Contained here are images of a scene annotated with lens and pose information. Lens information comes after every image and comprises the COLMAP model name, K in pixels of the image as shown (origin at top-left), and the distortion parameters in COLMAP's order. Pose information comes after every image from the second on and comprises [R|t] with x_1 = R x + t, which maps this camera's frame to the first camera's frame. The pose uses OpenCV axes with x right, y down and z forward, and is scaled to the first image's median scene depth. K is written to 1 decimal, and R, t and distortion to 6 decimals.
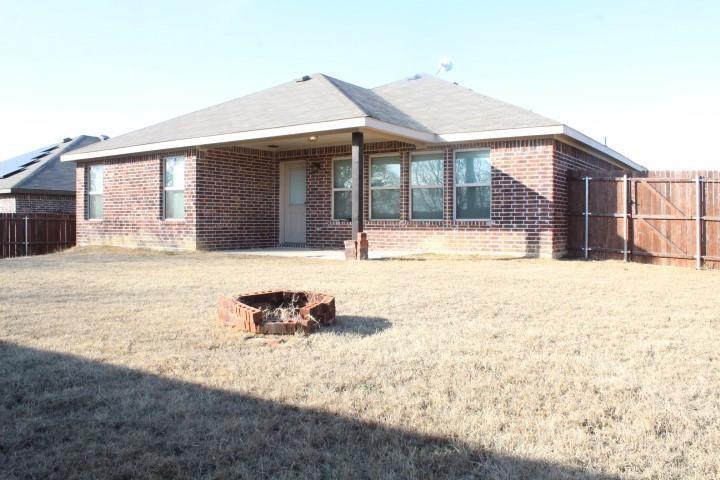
lens RADIAL K [[614.1, 0, 360.0], [0, 614.1, 240.0], [0, 0, 1]] dist [-0.136071, 0.132404]
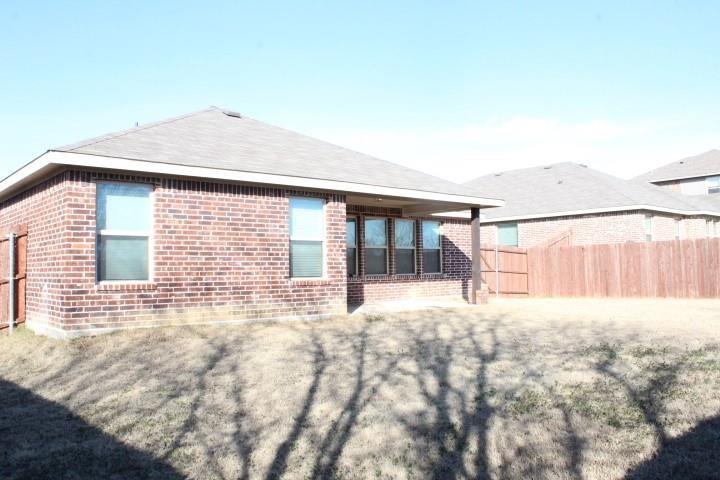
lens RADIAL K [[614.1, 0, 360.0], [0, 614.1, 240.0], [0, 0, 1]] dist [-0.136071, 0.132404]
pose [[0.228975, 0.038143, 0.972685, -1.096873], [0.038523, 0.998094, -0.048208, -0.044303], [-0.972670, 0.048509, 0.227069, 0.783906]]
